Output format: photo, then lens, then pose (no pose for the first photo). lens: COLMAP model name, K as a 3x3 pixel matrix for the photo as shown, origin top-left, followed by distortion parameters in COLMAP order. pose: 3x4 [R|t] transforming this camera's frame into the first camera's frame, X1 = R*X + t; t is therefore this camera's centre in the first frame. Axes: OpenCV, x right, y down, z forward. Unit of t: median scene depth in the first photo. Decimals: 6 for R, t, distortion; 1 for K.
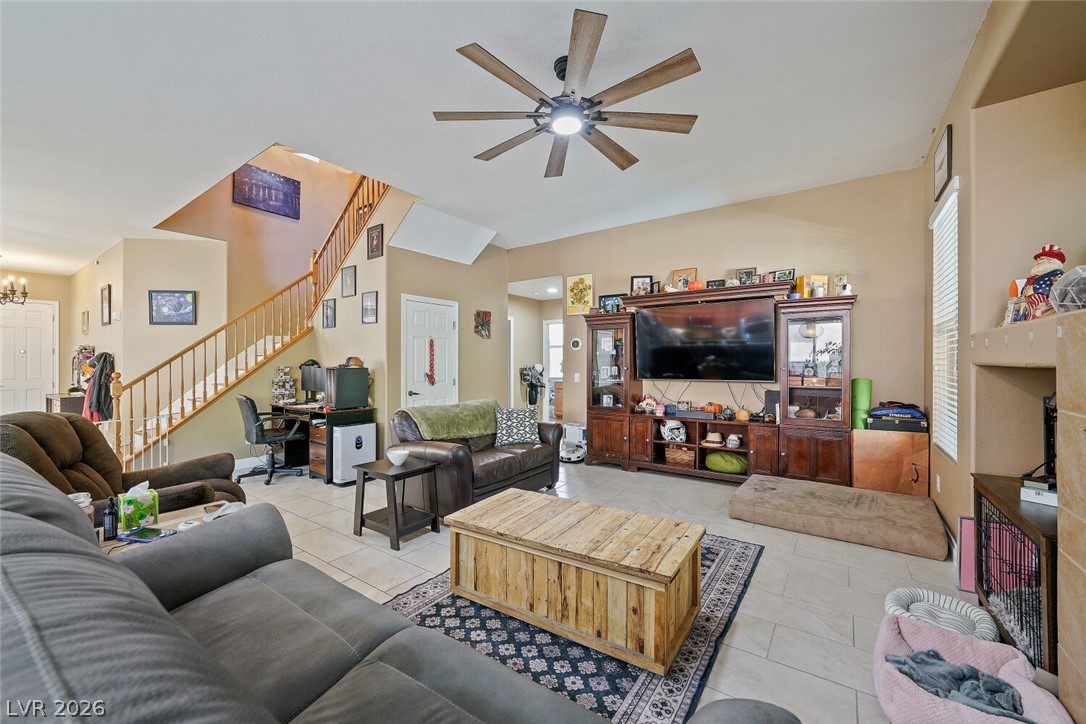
lens RADIAL K [[428.4, 0, 544.5], [0, 428.4, 361.5], [0, 0, 1]] dist [-0.006386, 0.000909]
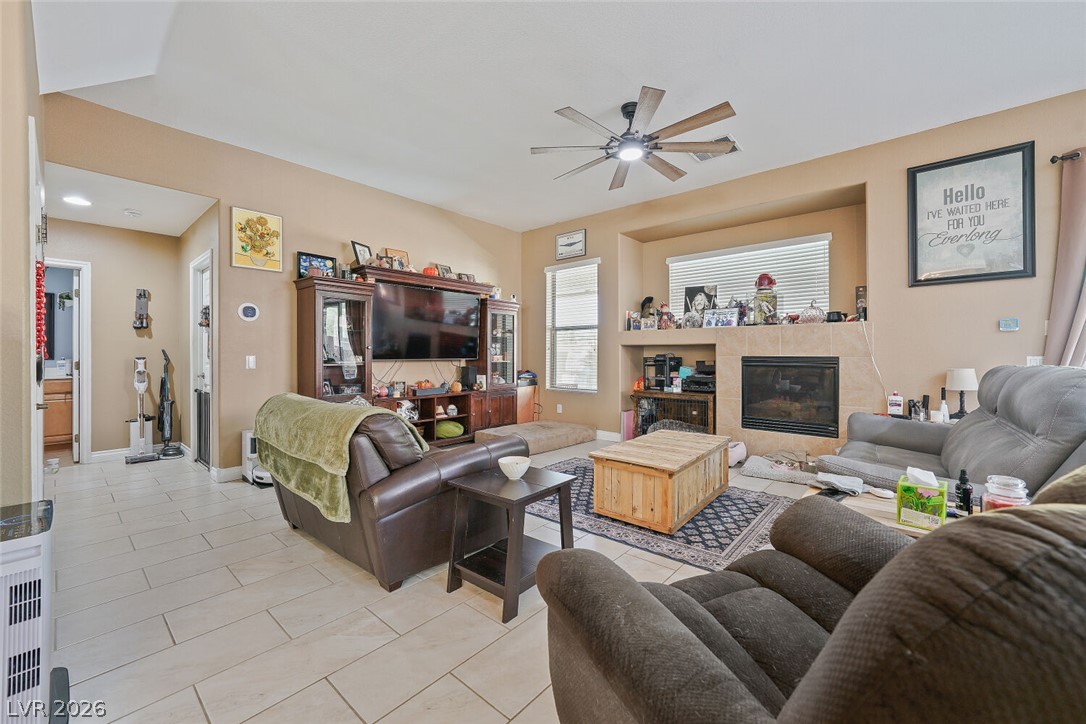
lens RADIAL K [[428.4, 0, 537.9], [0, 428.4, 352.2], [0, 0, 1]] dist [-0.006386, 0.000909]
pose [[0.109675, 0.011090, 0.993906, -0.617839], [-0.002233, 0.999938, -0.010911, 0.032388], [-0.993965, -0.001023, 0.109693, 0.548902]]
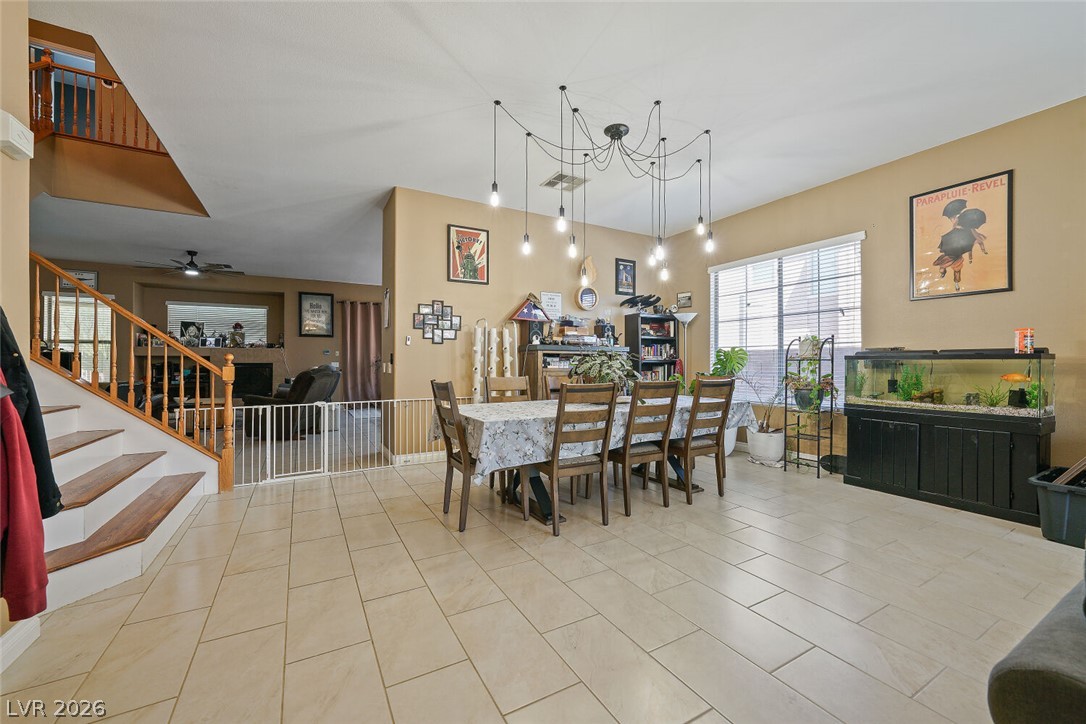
lens RADIAL K [[428.4, 0, 540.5], [0, 428.4, 357.8], [0, 0, 1]] dist [-0.006386, 0.000909]
pose [[-0.904015, 0.010990, 0.427360, -1.623537], [0.006075, 0.999899, -0.012863, 0.040441], [-0.427458, -0.009032, -0.903990, 1.267222]]
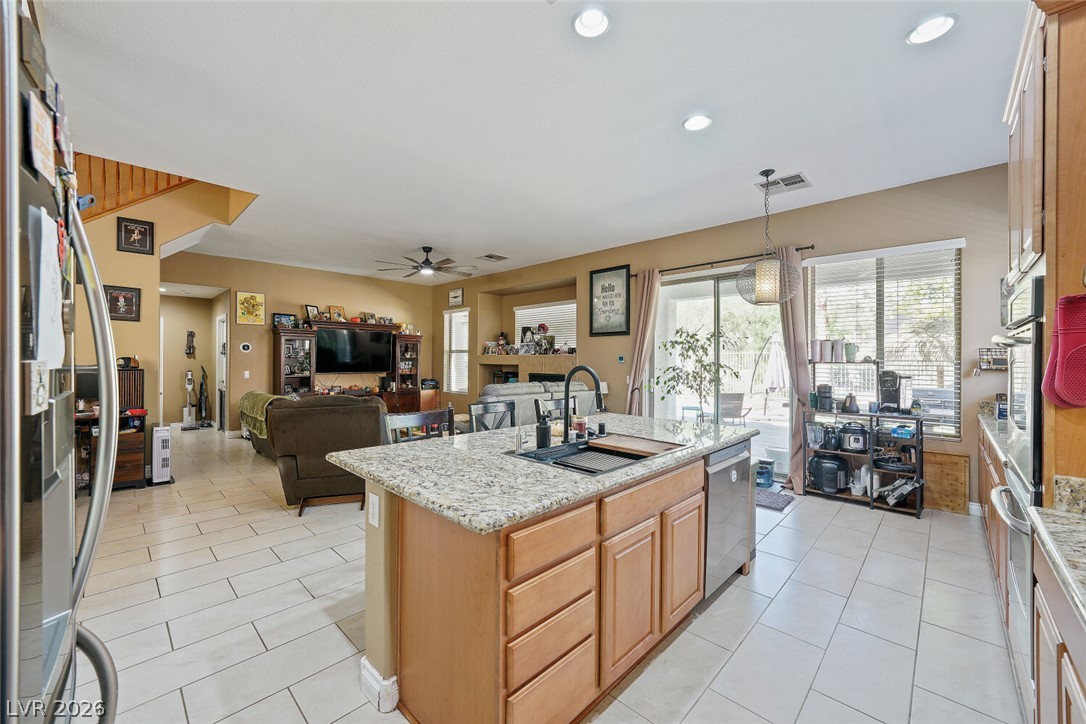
lens RADIAL K [[428.4, 0, 533.4], [0, 428.4, 356.0], [0, 0, 1]] dist [-0.006386, 0.000909]
pose [[0.171859, 0.016385, 0.984985, -1.148633], [-0.008478, 0.999849, -0.015153, -0.005016], [-0.985085, -0.005746, 0.171972, -0.039059]]
